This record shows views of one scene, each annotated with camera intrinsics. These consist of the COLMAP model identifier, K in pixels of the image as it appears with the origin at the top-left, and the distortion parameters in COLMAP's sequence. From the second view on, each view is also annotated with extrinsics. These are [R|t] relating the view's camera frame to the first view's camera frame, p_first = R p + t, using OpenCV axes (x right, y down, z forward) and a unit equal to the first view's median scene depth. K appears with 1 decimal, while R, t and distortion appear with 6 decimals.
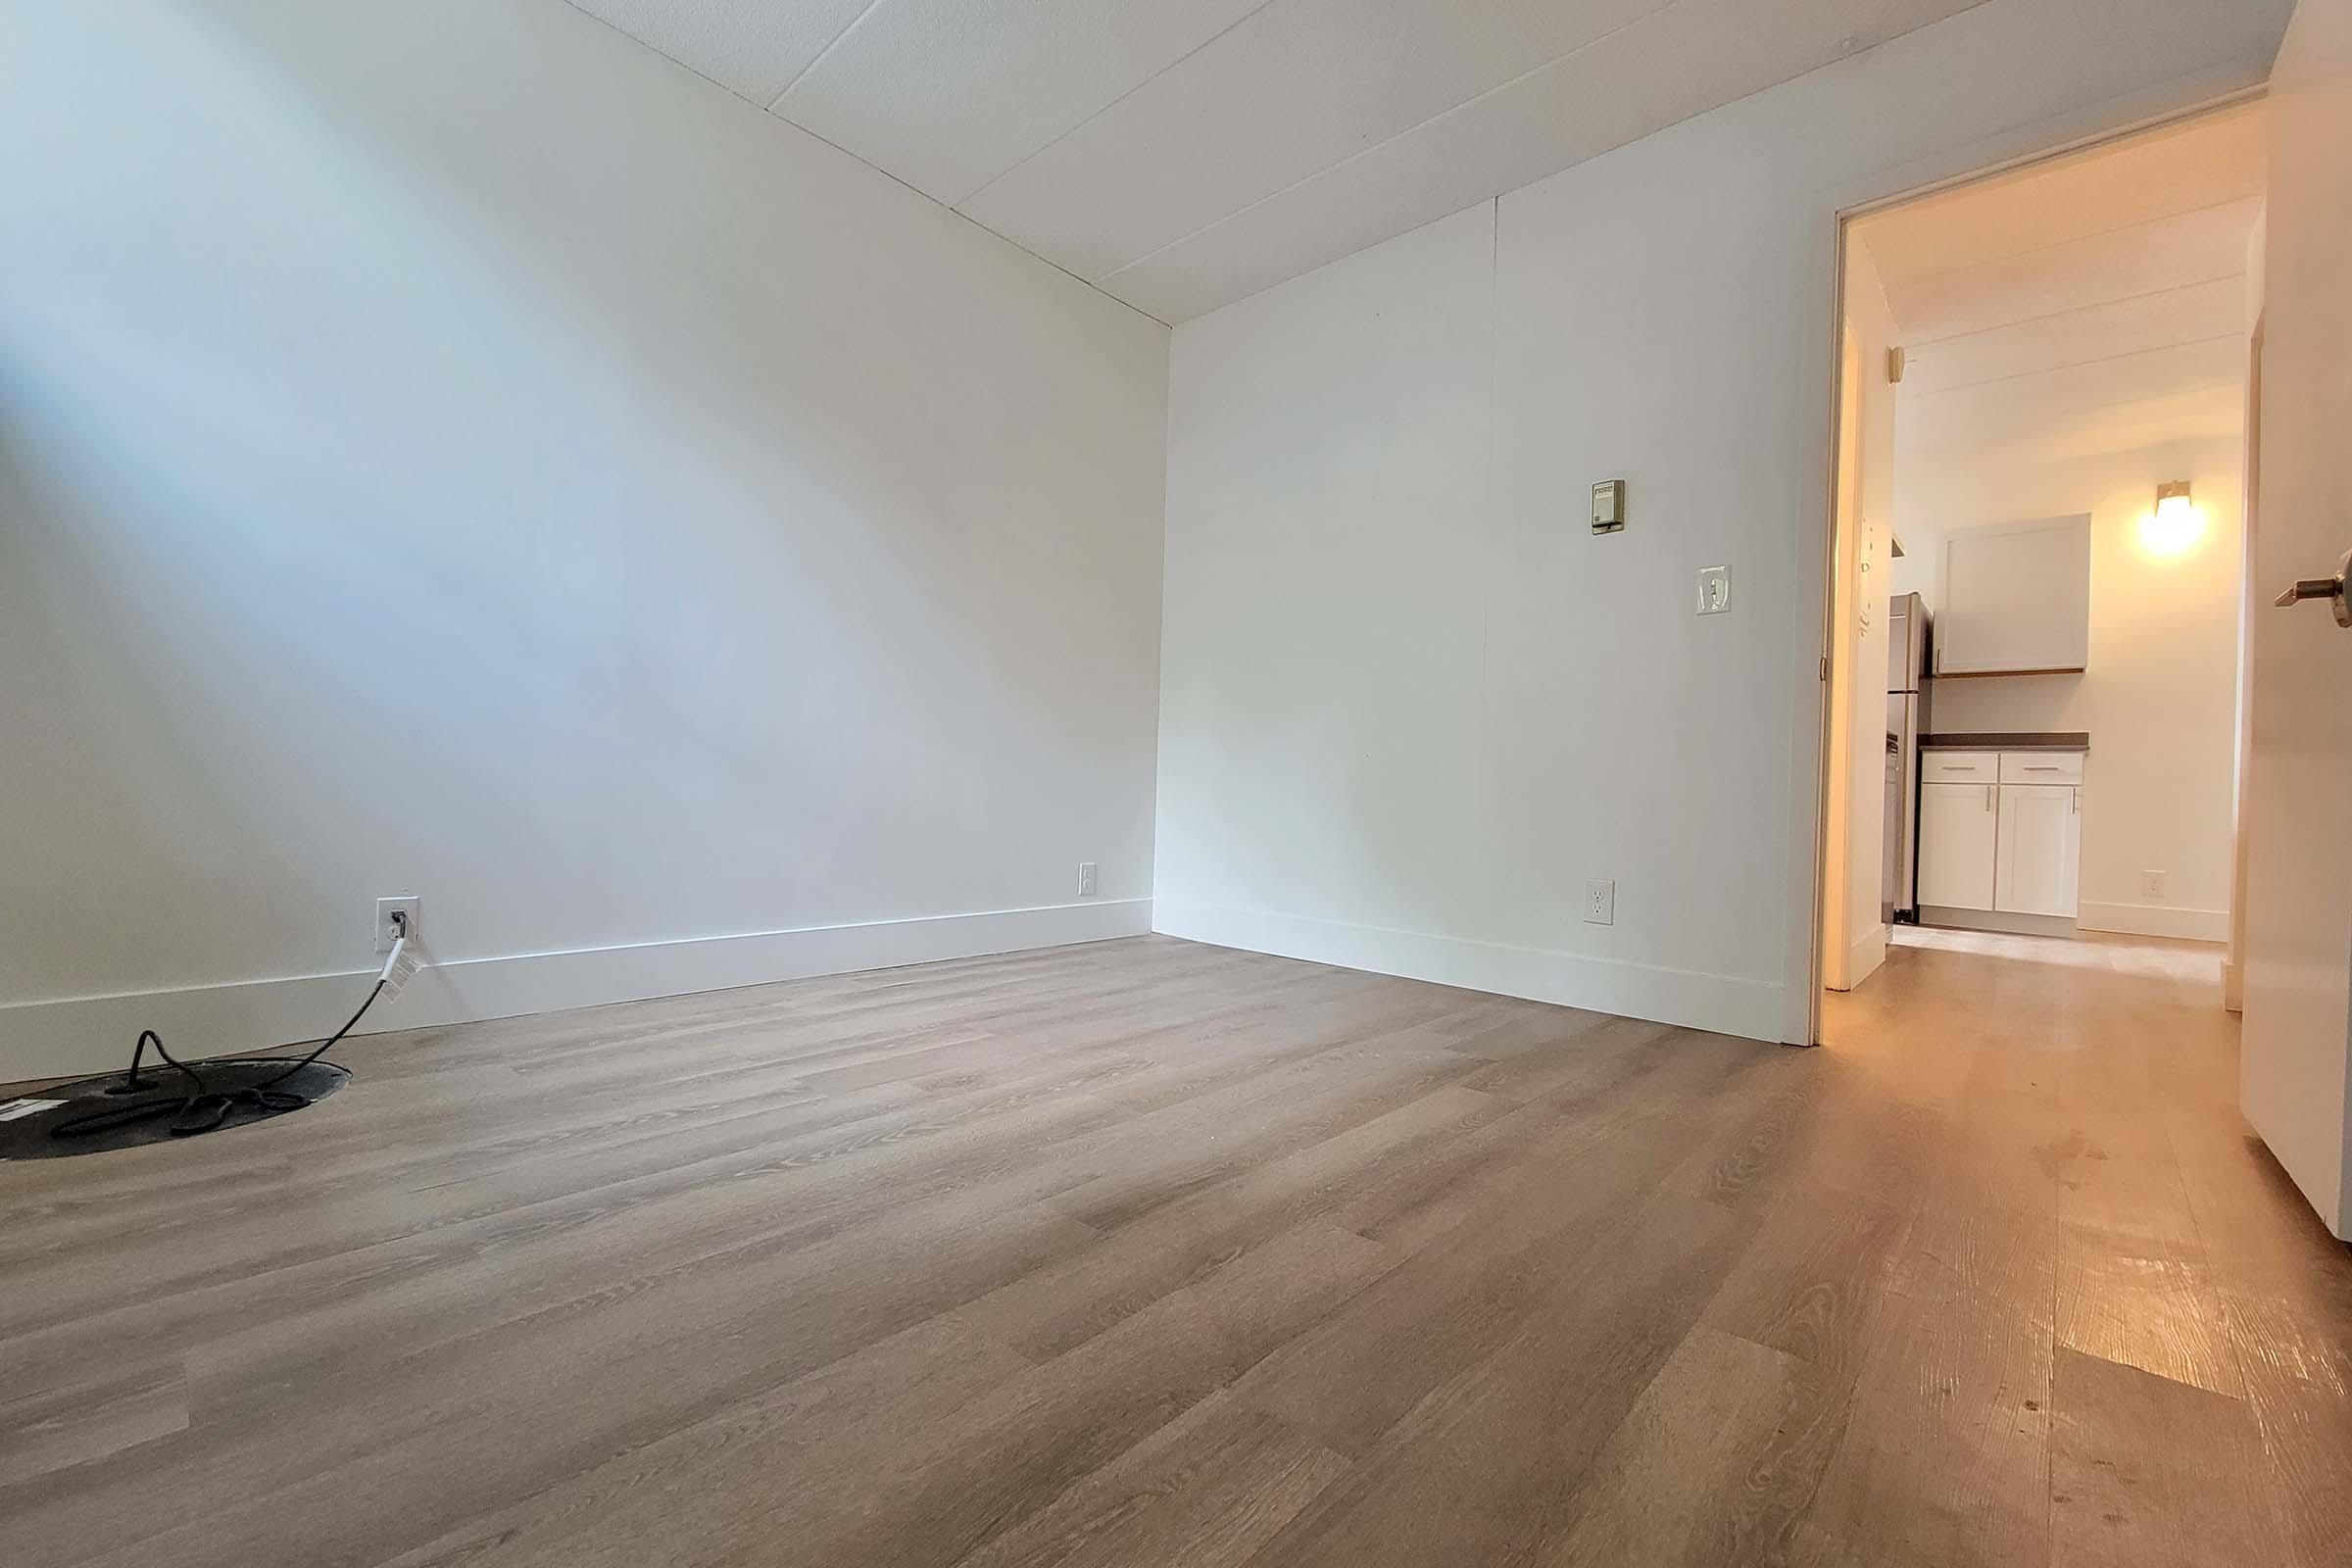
lens RADIAL K [[963.4, 0, 1177.7], [0, 963.4, 784.8], [0, 0, 1]] dist [0.000725, 0.000188]
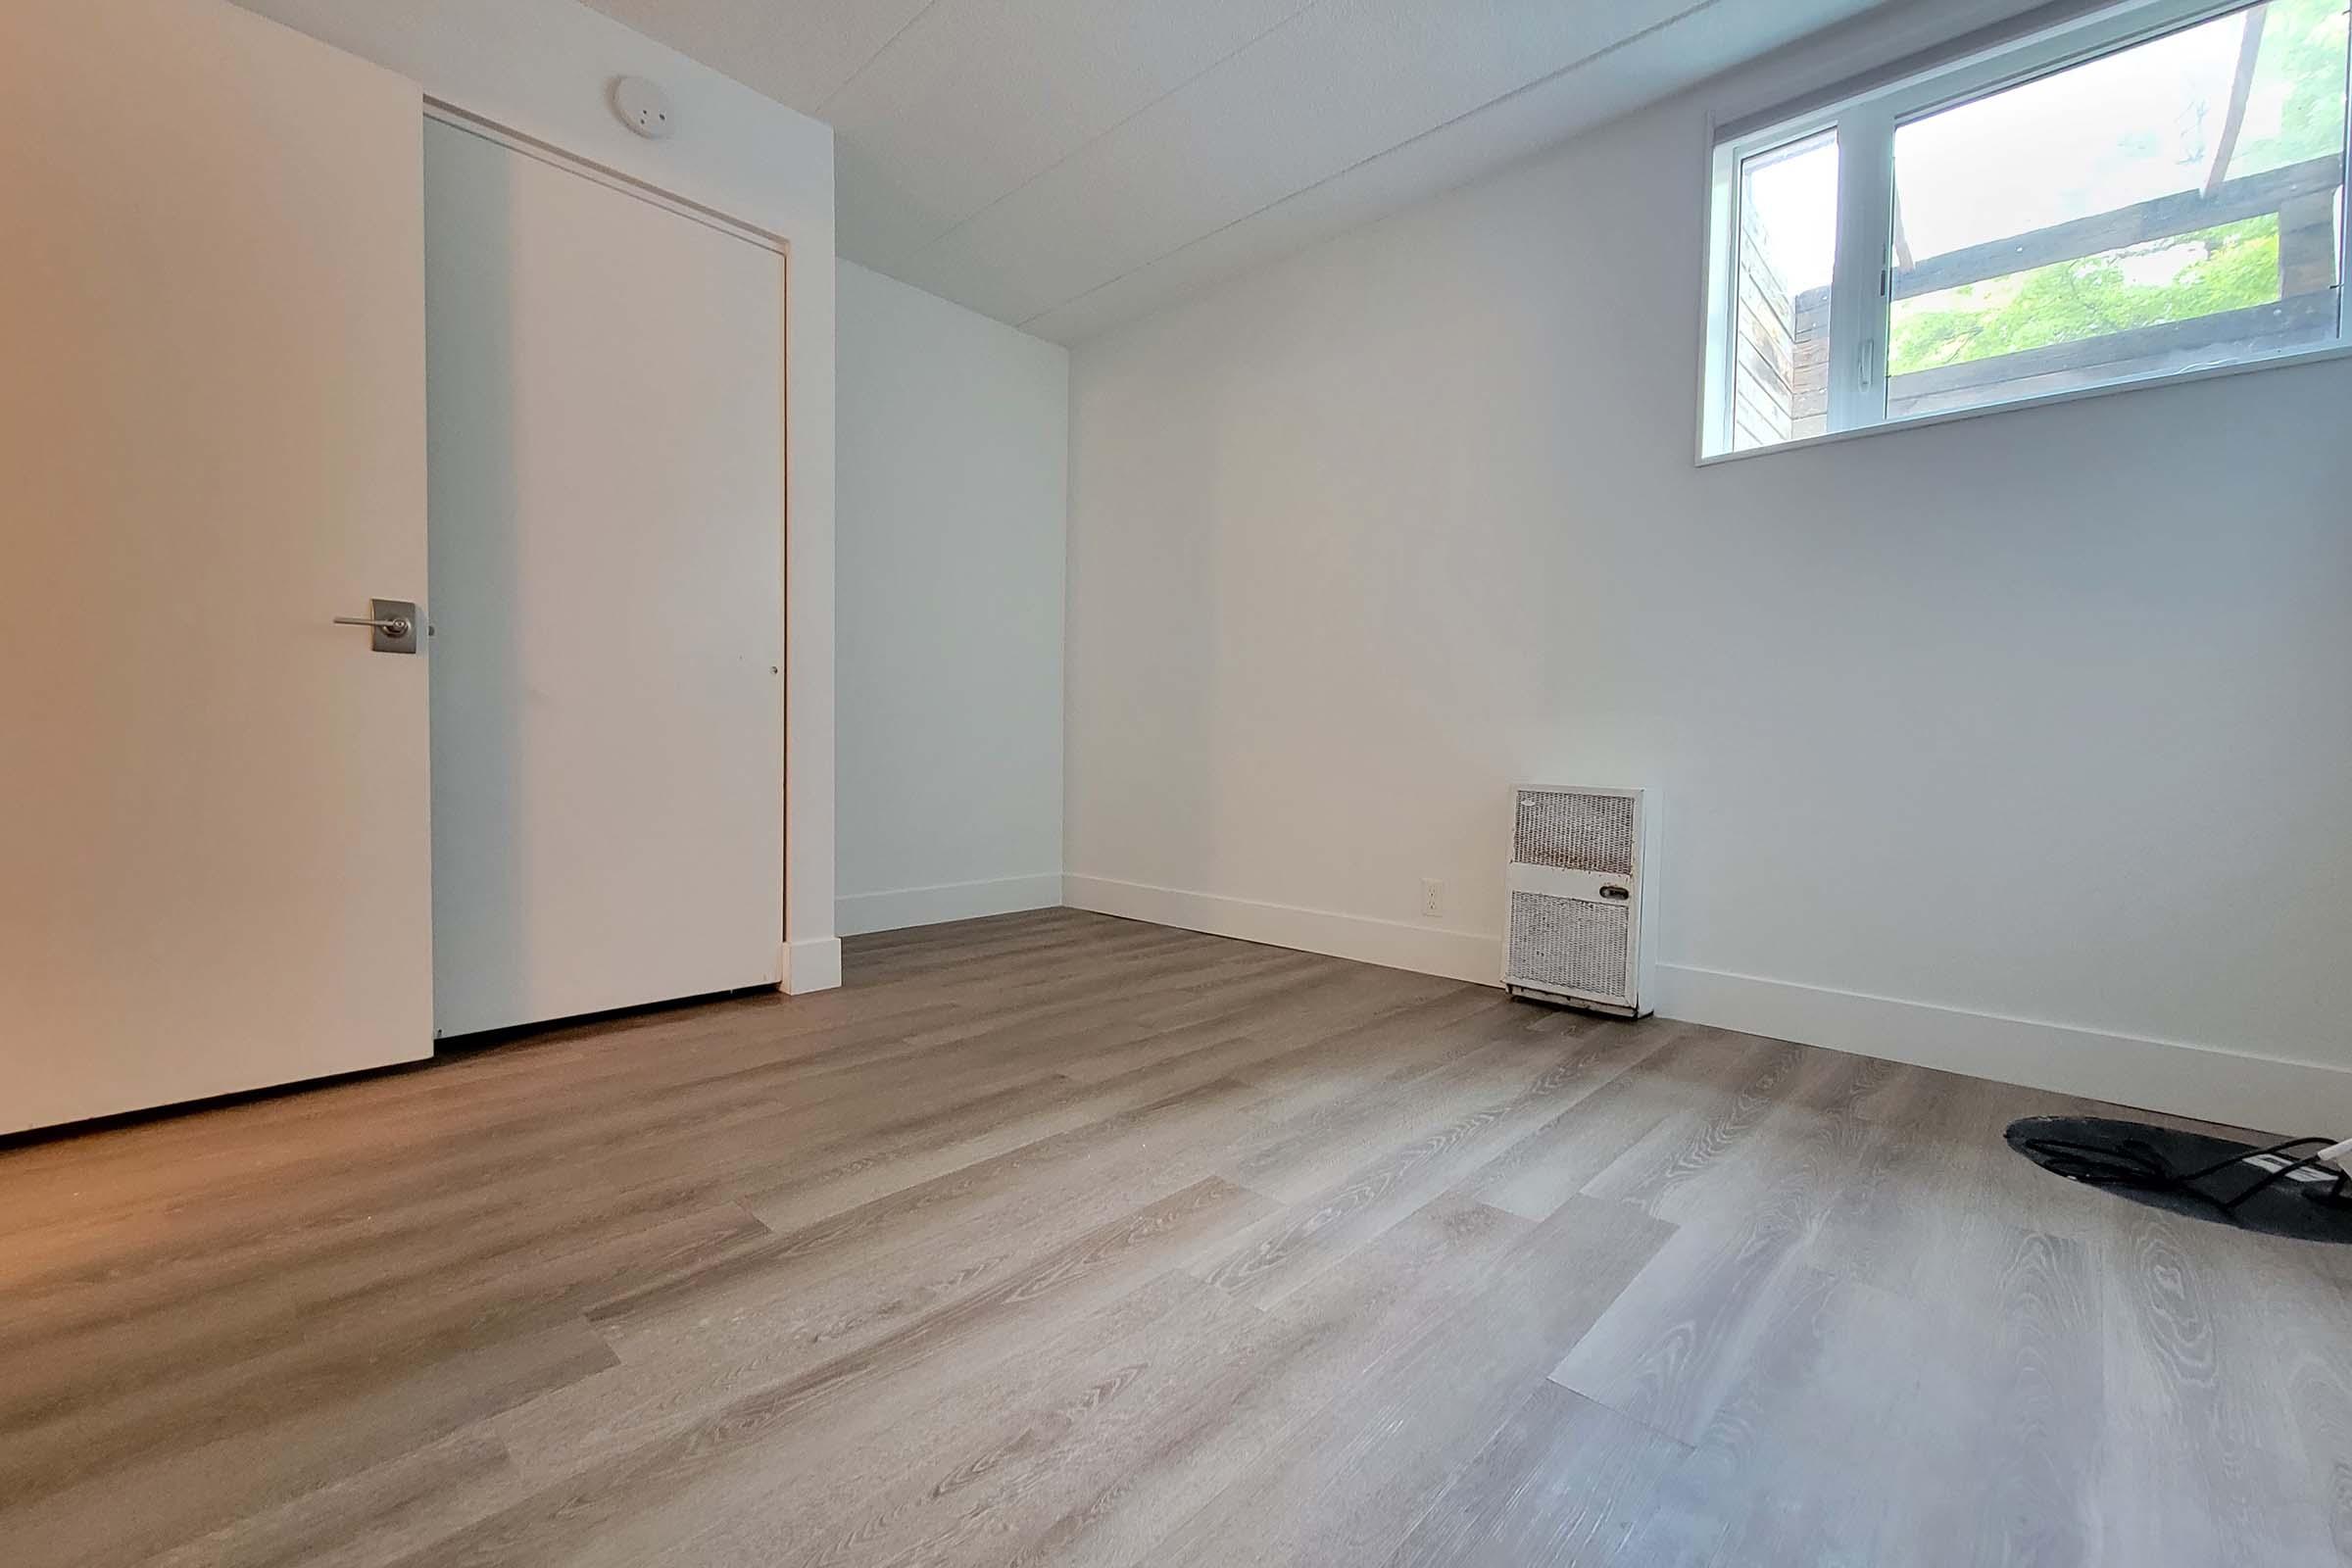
lens RADIAL K [[963.4, 0, 1174.0], [0, 963.4, 784.5], [0, 0, 1]] dist [0.000725, 0.000188]
pose [[-0.998804, -0.046266, 0.015809, 0.006199], [-0.045625, 0.998206, 0.038770, -0.069807], [-0.017575, 0.038002, -0.999123, 2.194894]]
